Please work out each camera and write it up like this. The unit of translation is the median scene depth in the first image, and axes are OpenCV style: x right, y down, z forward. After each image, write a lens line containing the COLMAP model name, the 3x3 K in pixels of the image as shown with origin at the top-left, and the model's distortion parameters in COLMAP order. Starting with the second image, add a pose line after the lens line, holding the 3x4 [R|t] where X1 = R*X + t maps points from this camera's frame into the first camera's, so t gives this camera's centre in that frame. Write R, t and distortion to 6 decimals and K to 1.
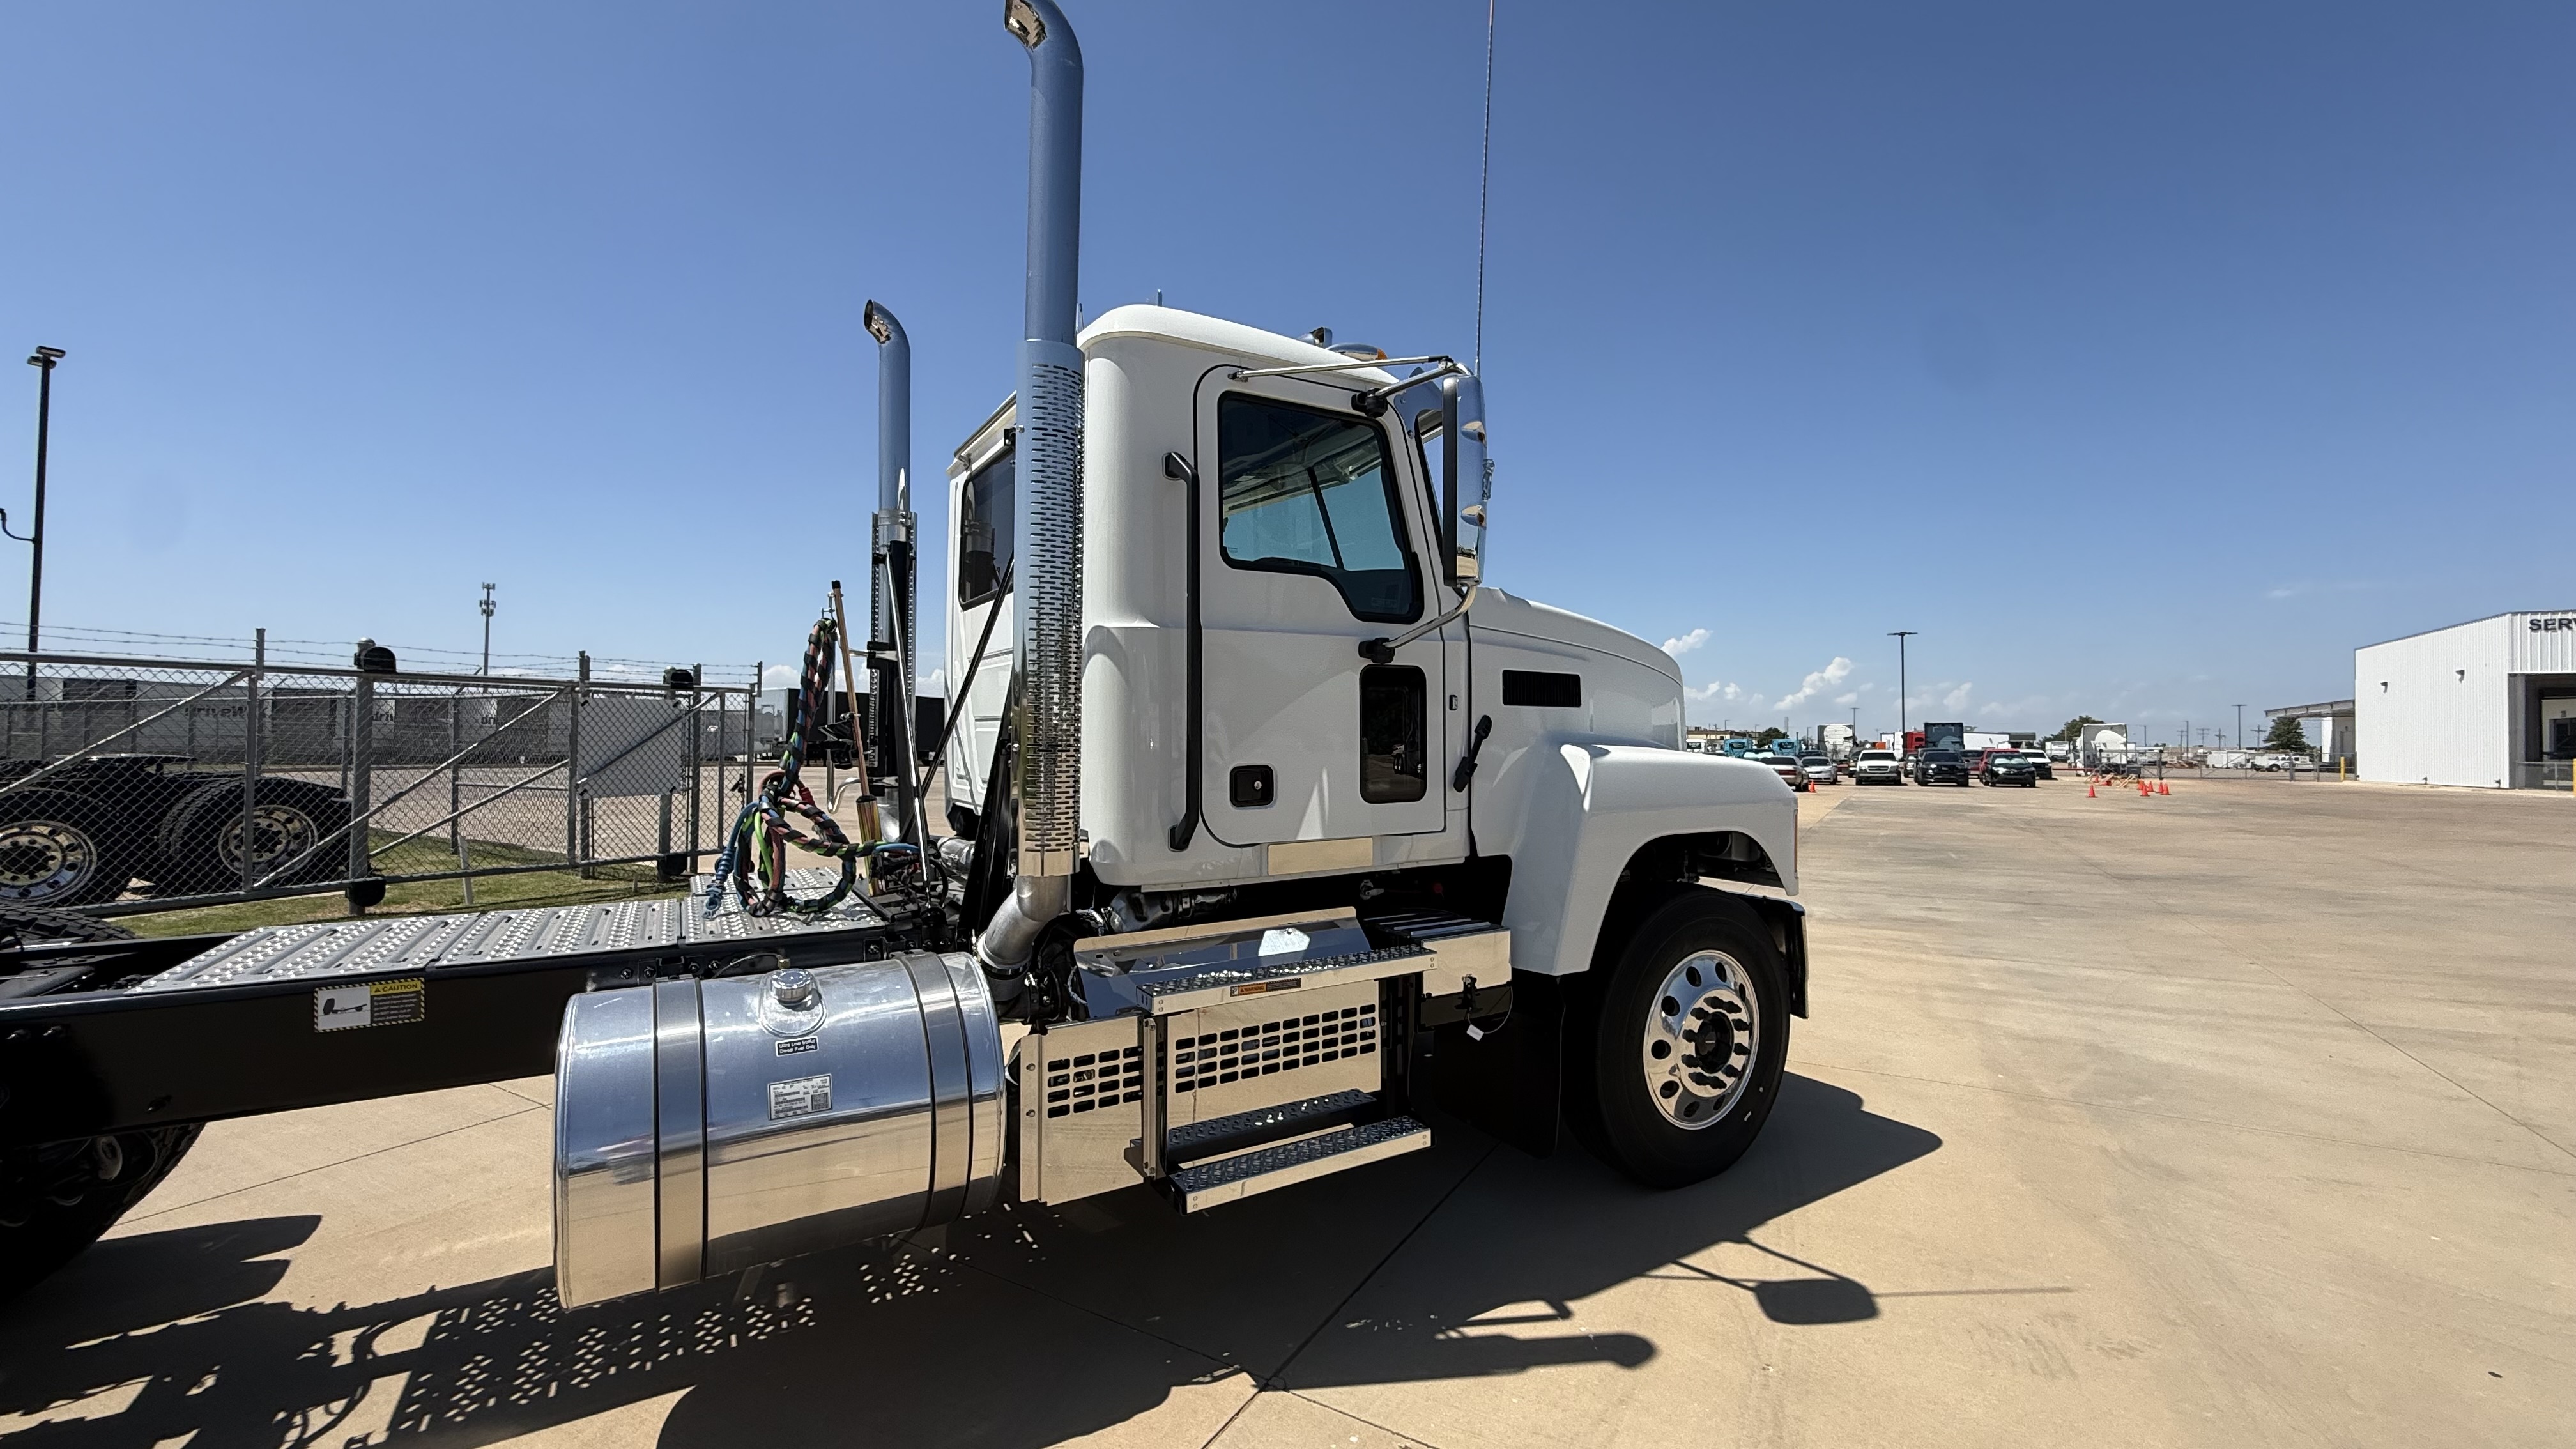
lens RADIAL K [[1034.9, 0, 1288.7], [0, 1034.9, 731.6], [0, 0, 1]] dist [-0.001200, -0.000449]
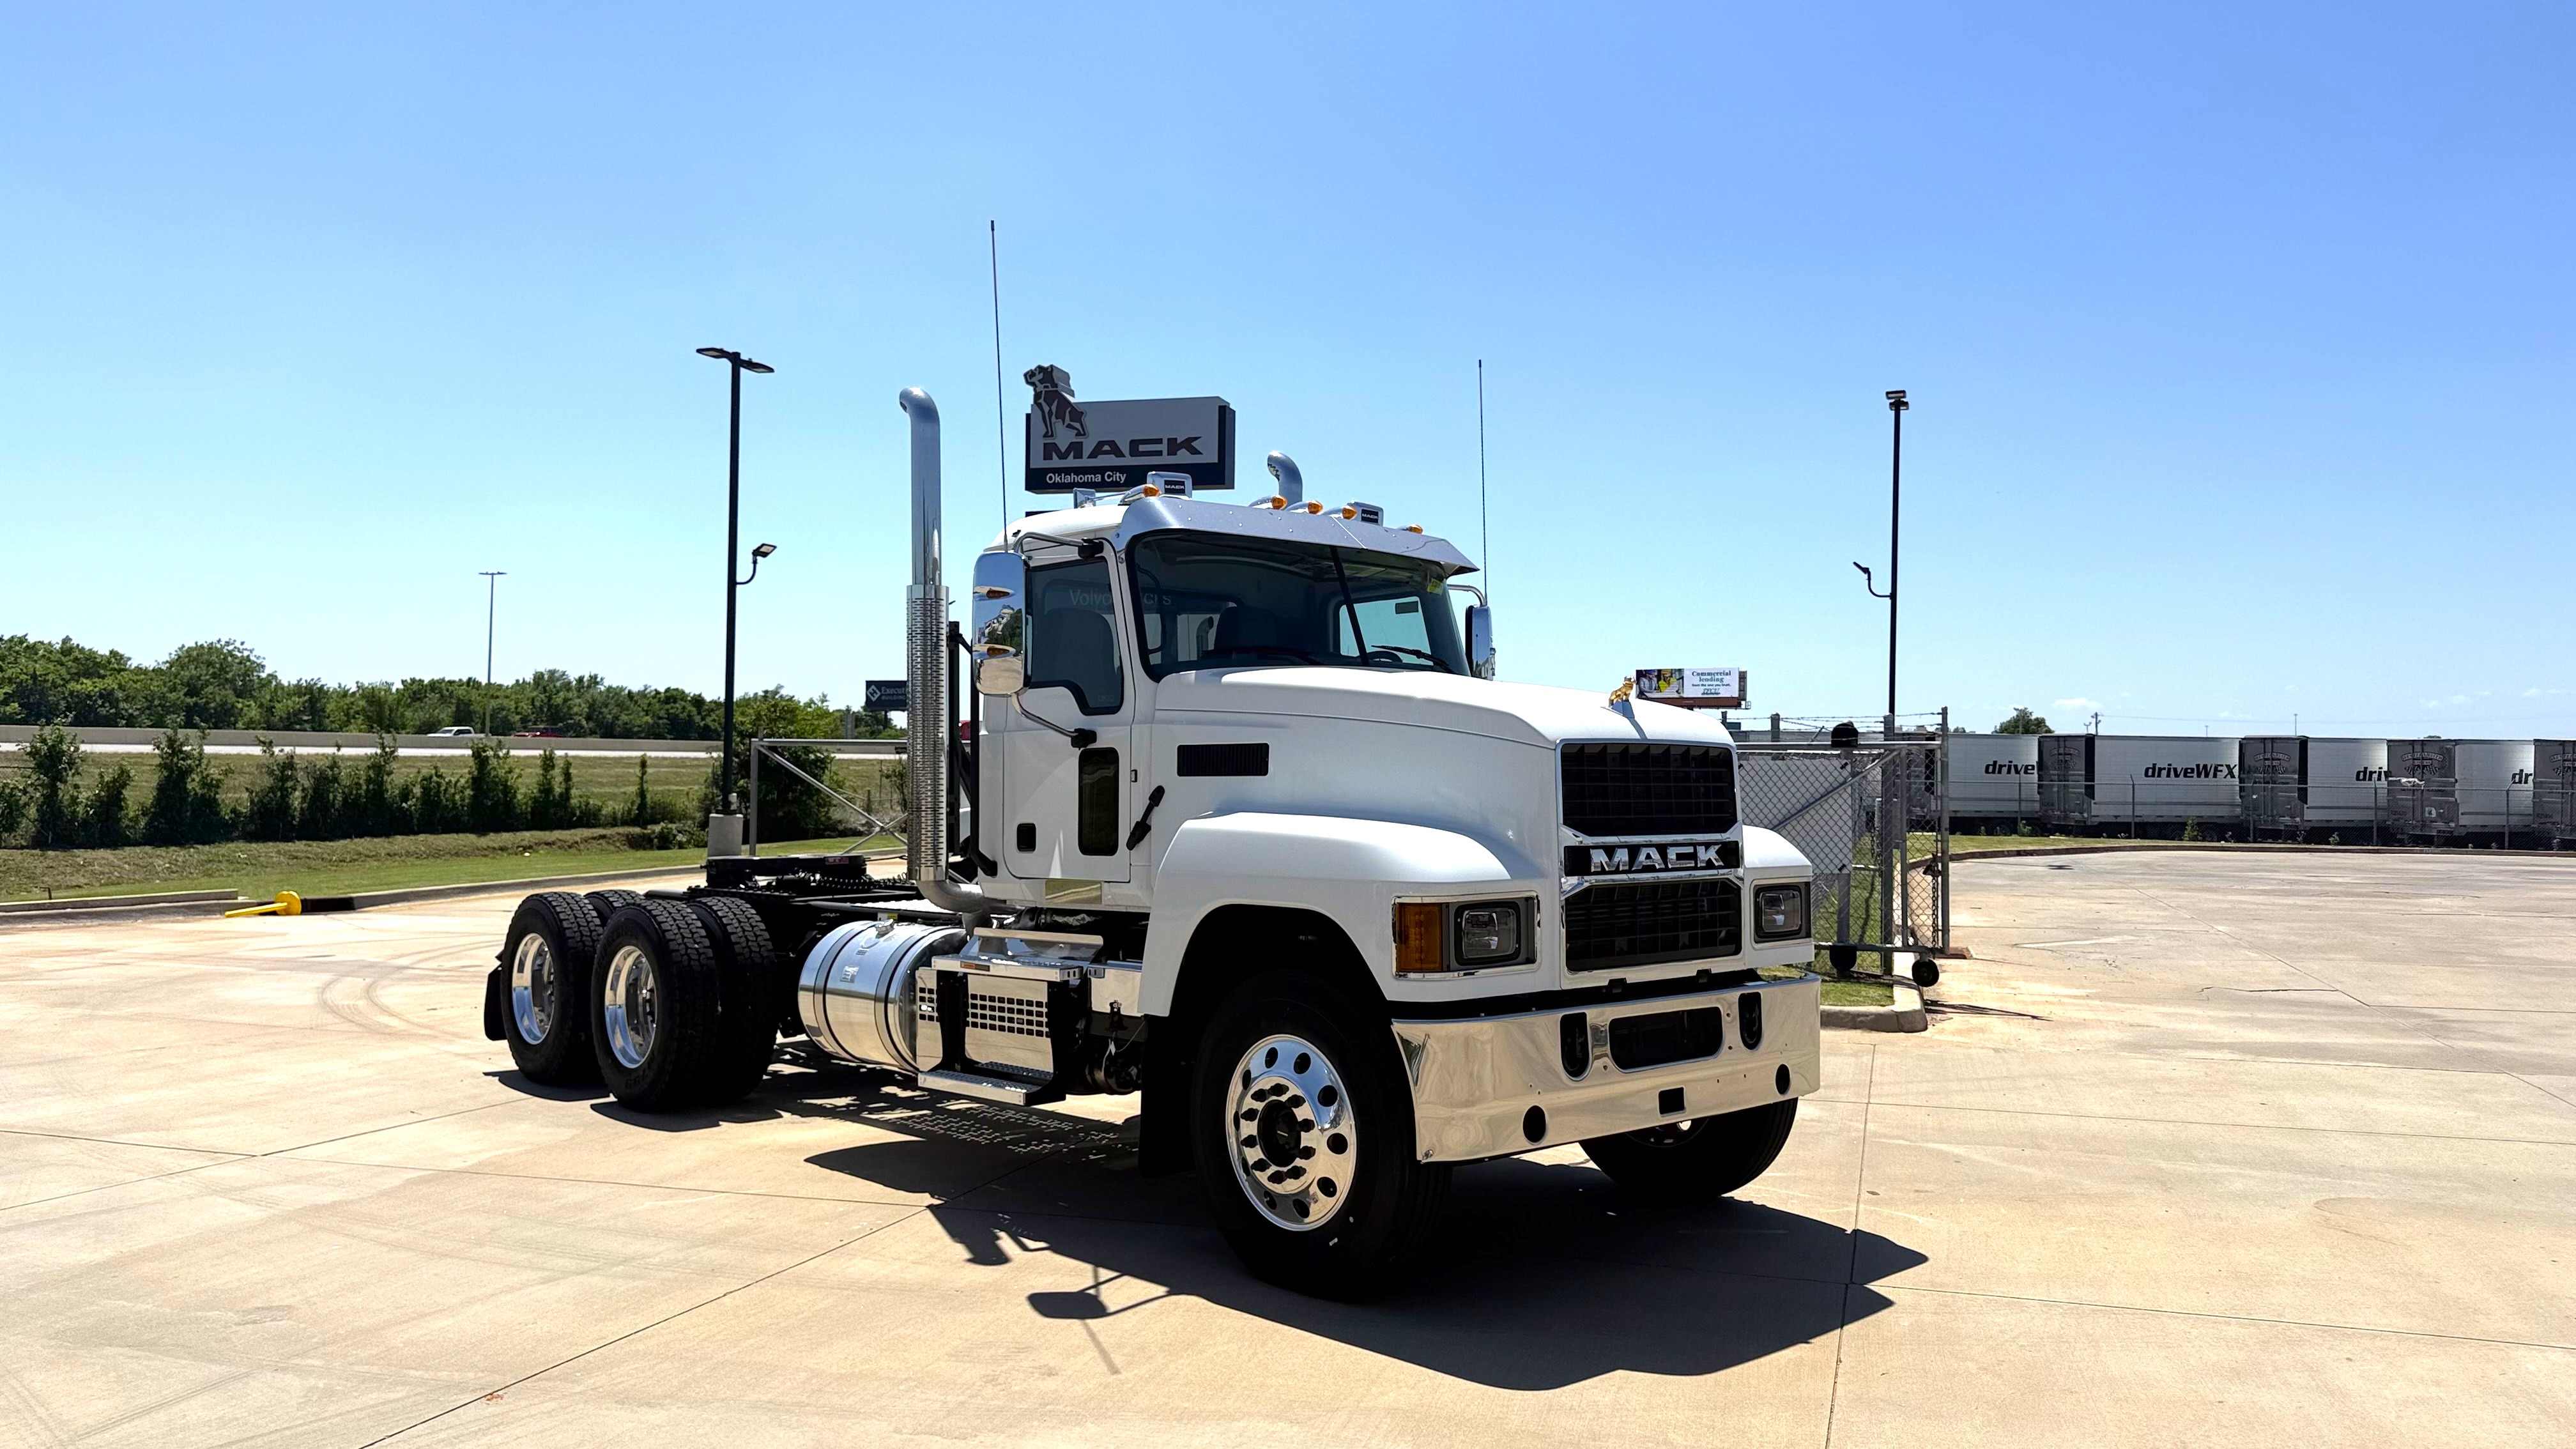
lens RADIAL K [[1833.6, 0, 1277.1], [0, 1833.6, 707.1], [0, 0, 1]] dist [0.053043, -0.041950]
pose [[0.201630, -0.049872, -0.978191, 2.087410], [0.003552, 0.998733, -0.050188, 0.000096], [0.979455, 0.006645, 0.201552, 0.670929]]
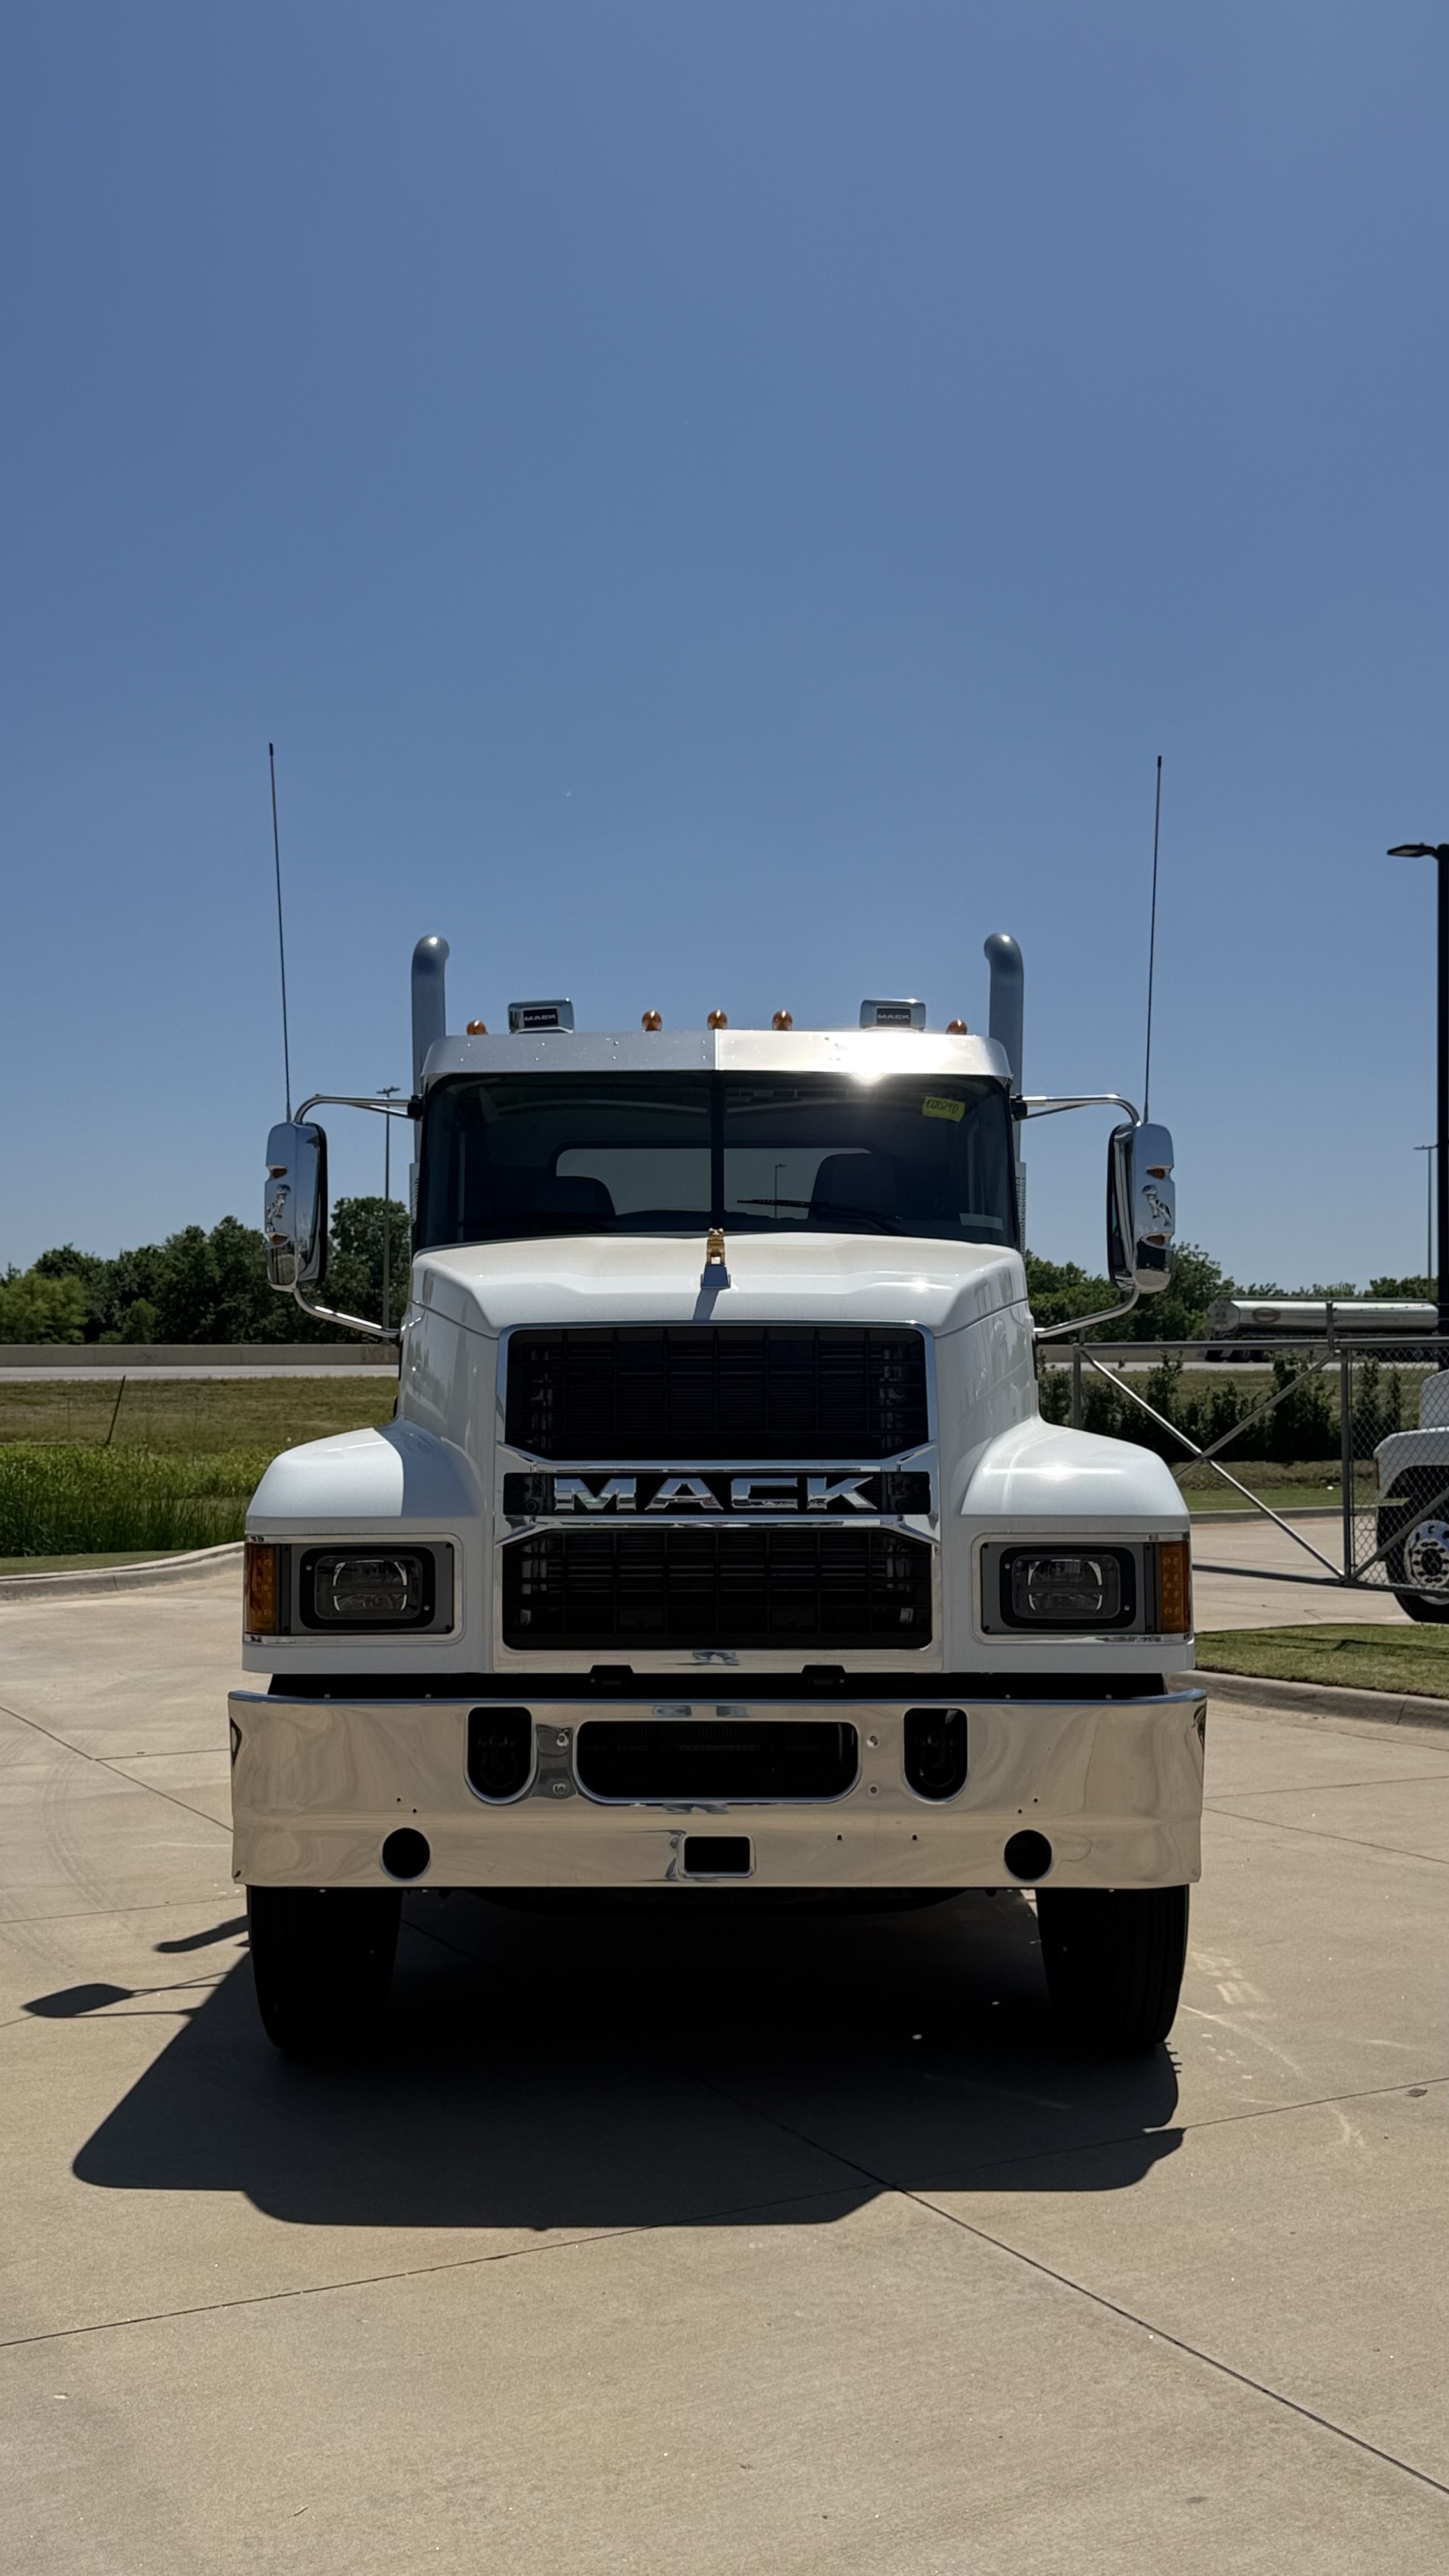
lens RADIAL K [[2334.4, 0, 723.8], [0, 2334.4, 1284.7], [0, 0, 1]] dist [0.023564, 0.003205]
pose [[-0.521232, -0.051297, -0.851872, 1.720252], [0.003138, 0.998070, -0.062021, 0.015889], [0.853409, -0.035001, -0.520065, 2.201635]]
